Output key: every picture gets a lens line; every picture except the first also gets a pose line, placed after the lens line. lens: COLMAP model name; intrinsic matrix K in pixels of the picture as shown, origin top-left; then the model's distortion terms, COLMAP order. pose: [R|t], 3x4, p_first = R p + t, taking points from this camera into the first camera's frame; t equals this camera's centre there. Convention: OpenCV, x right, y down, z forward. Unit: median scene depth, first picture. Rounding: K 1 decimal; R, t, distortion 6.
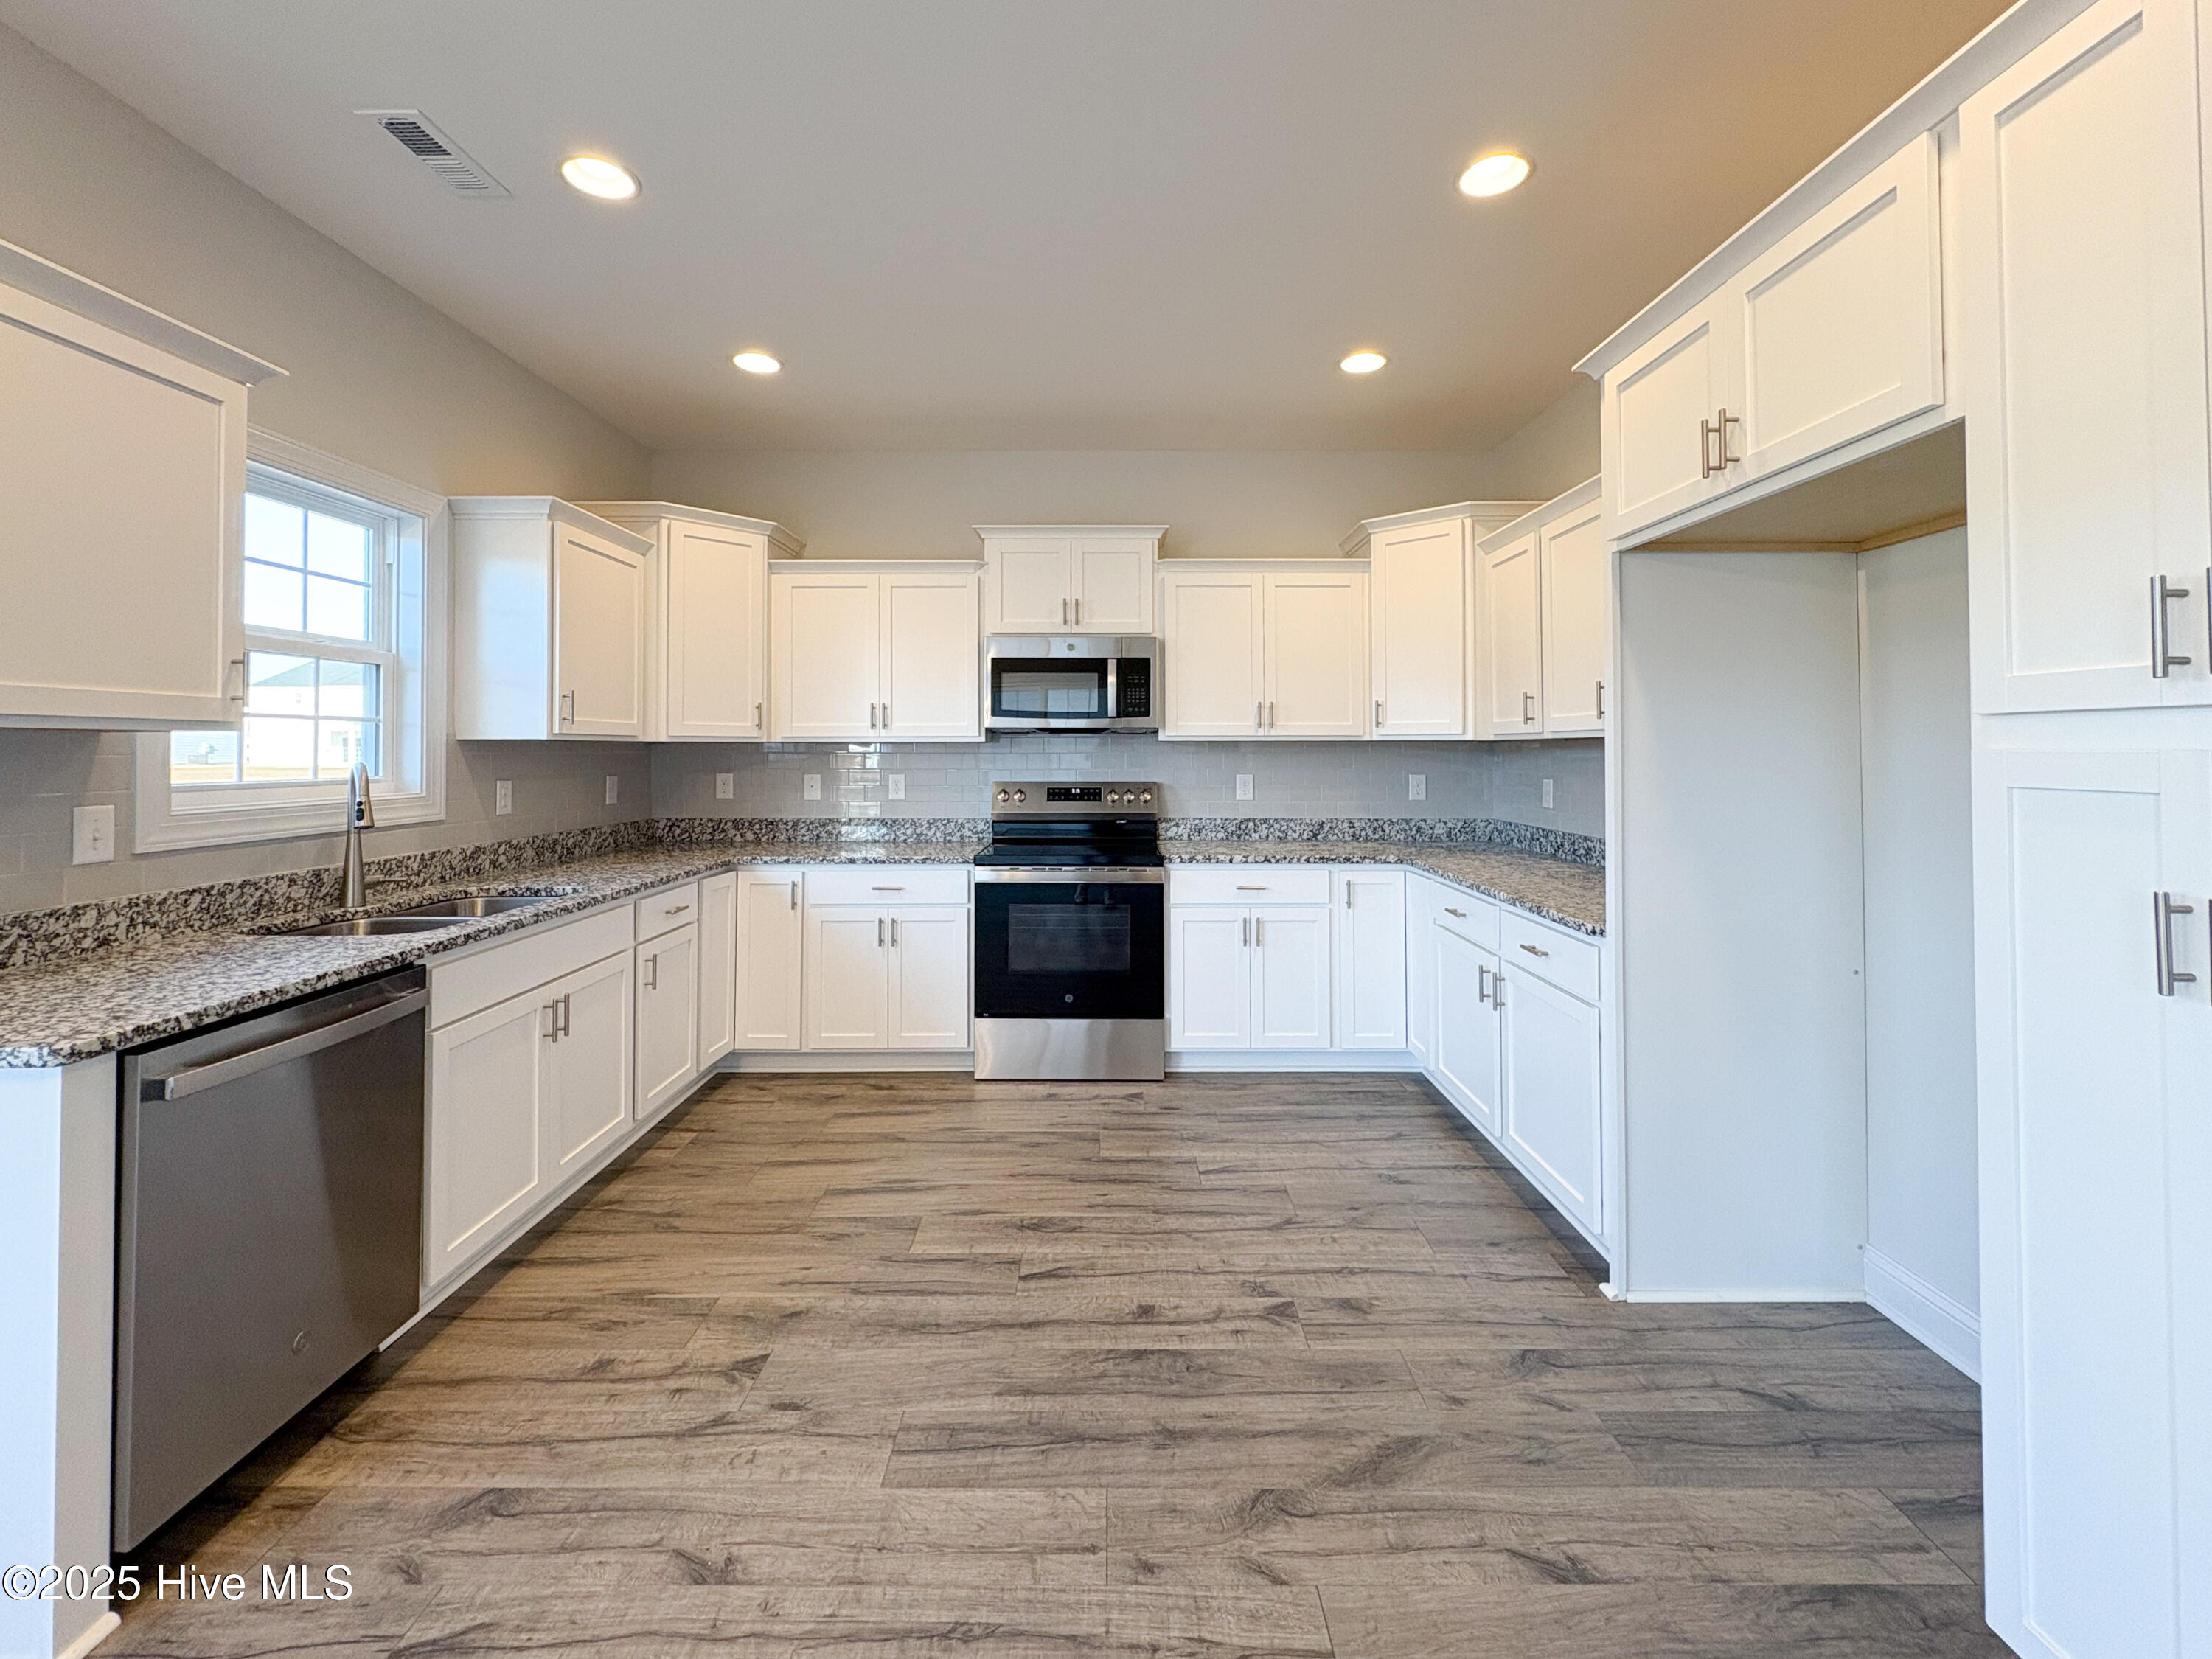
lens RADIAL K [[910.9, 0, 1103.9], [0, 910.9, 737.1], [0, 0, 1]] dist [-0.001692, 0.000545]
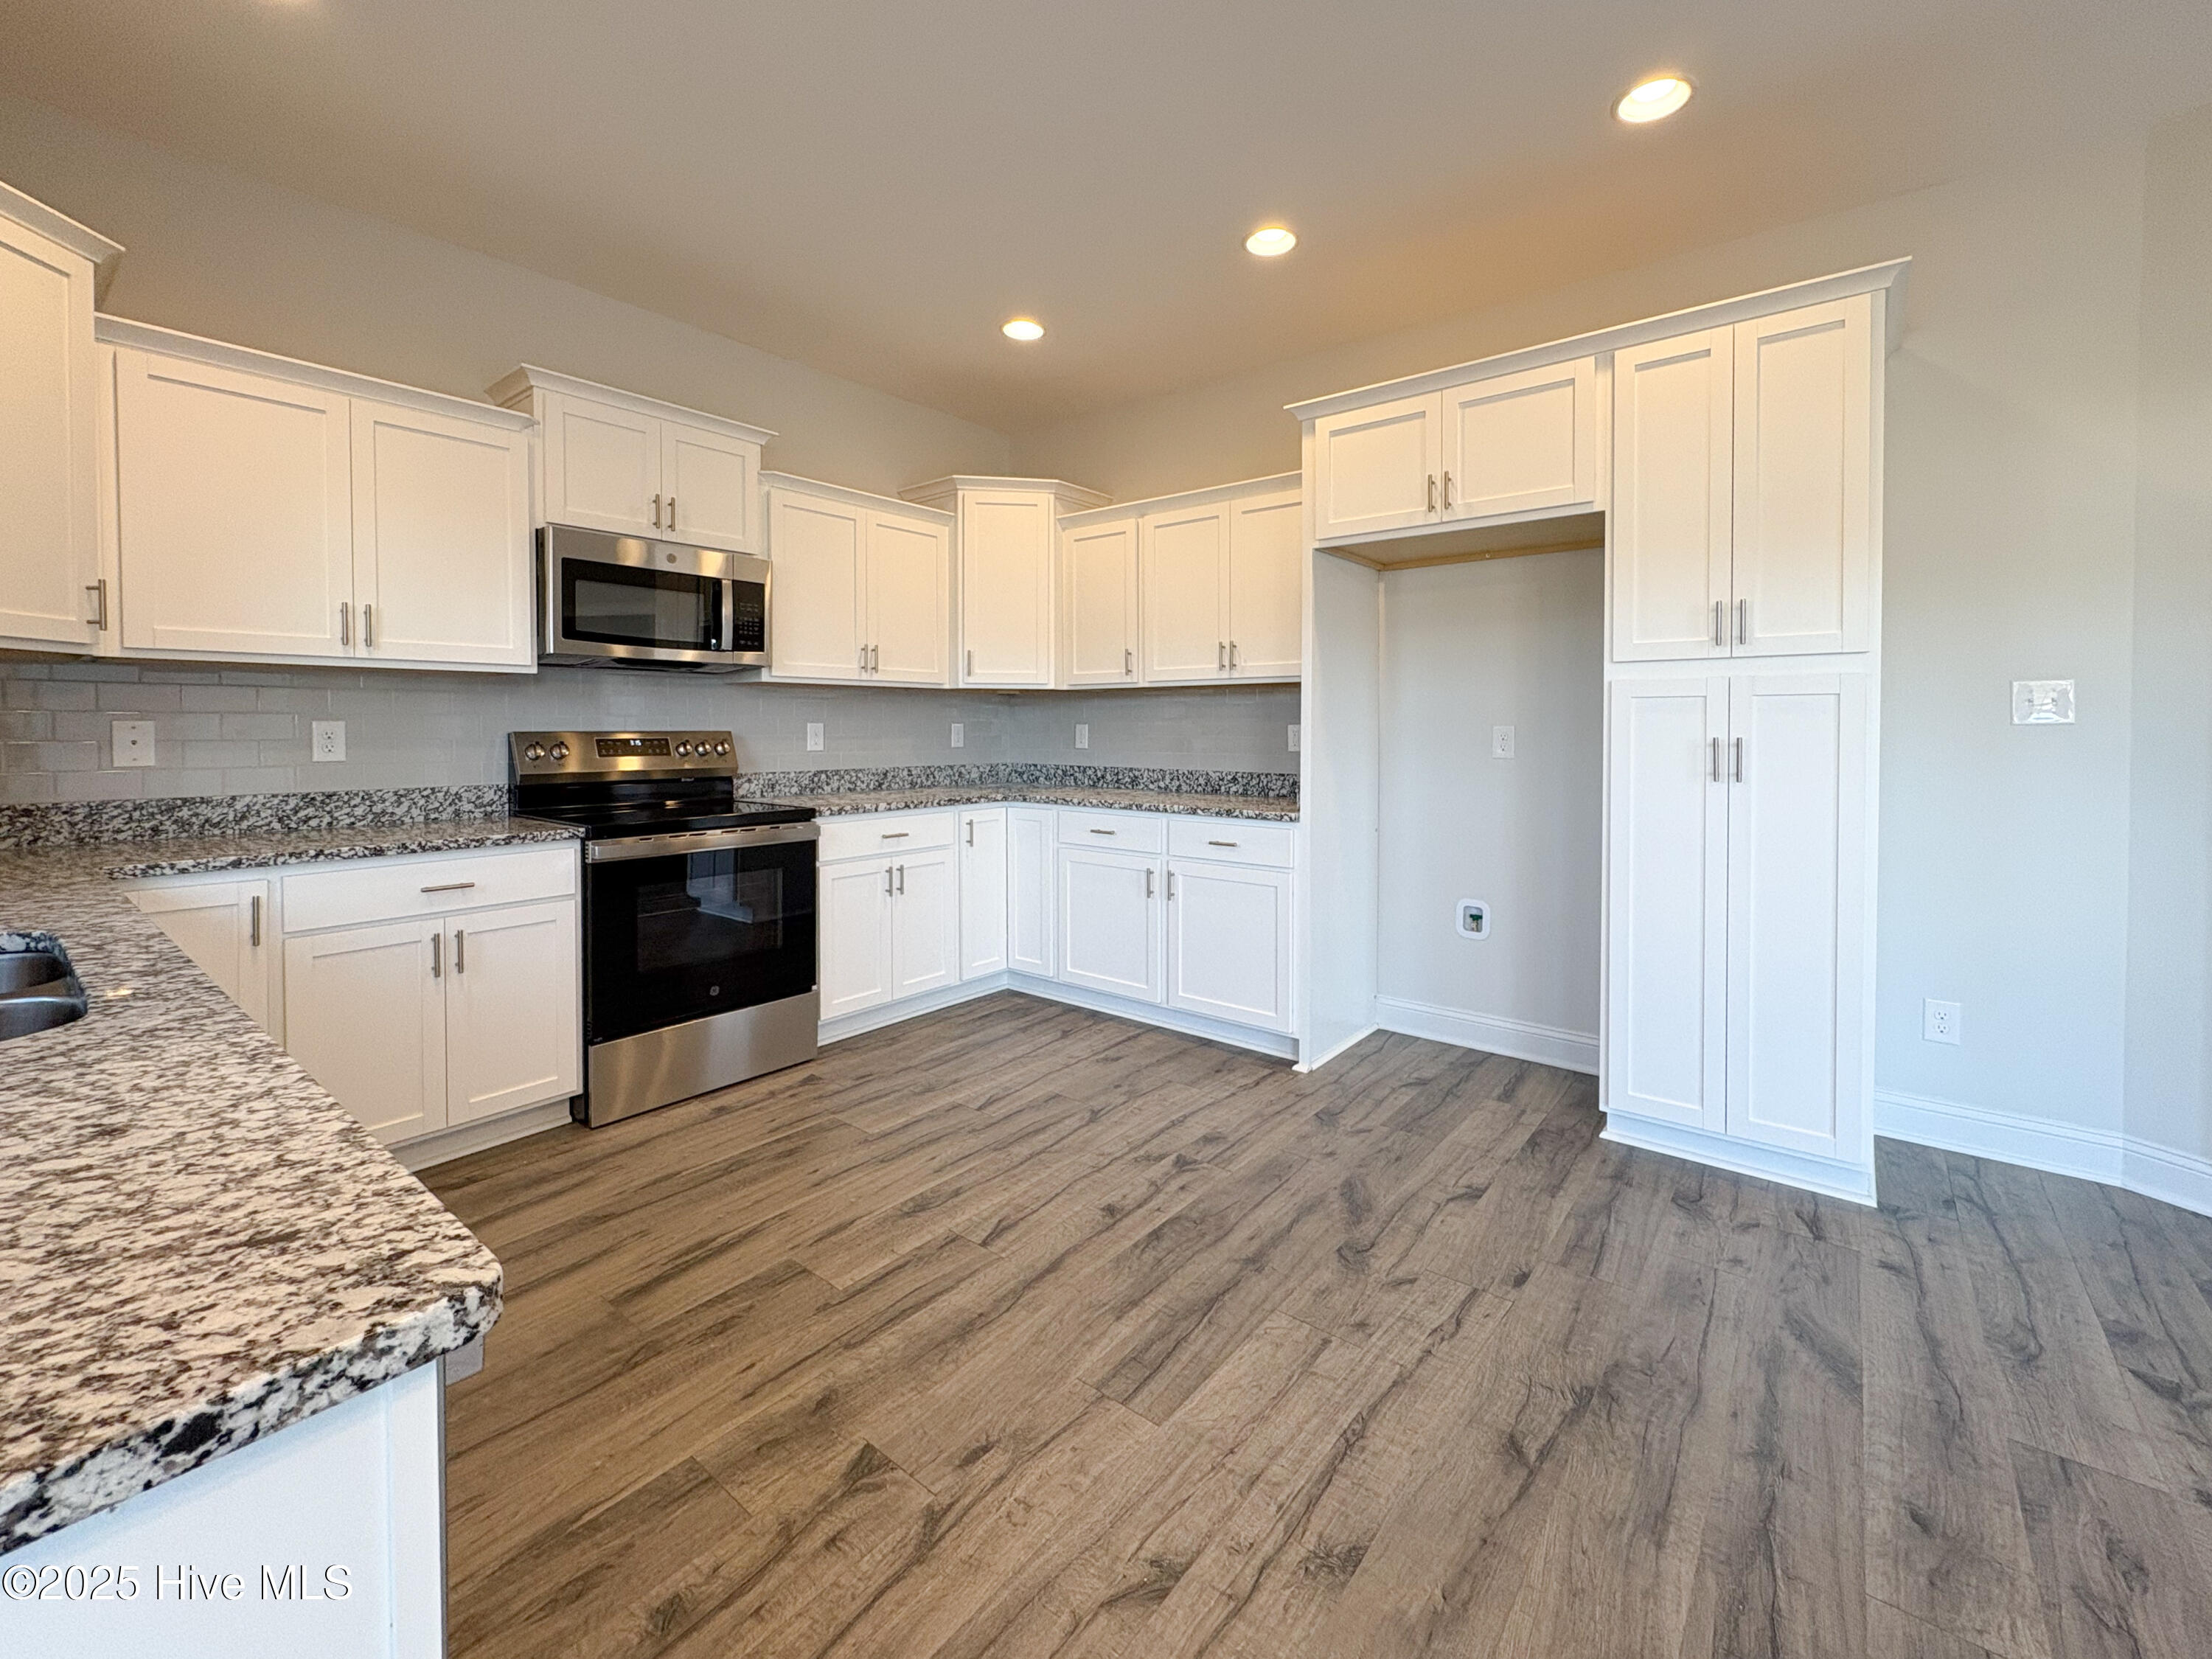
lens RADIAL K [[910.9, 0, 1159.0], [0, 910.9, 739.4], [0, 0, 1]] dist [-0.001692, 0.000545]
pose [[0.618613, -0.013942, 0.785572, -0.571844], [-0.010658, 0.999602, 0.026133, 0.047764], [-0.785623, -0.024539, 0.618218, 0.250595]]
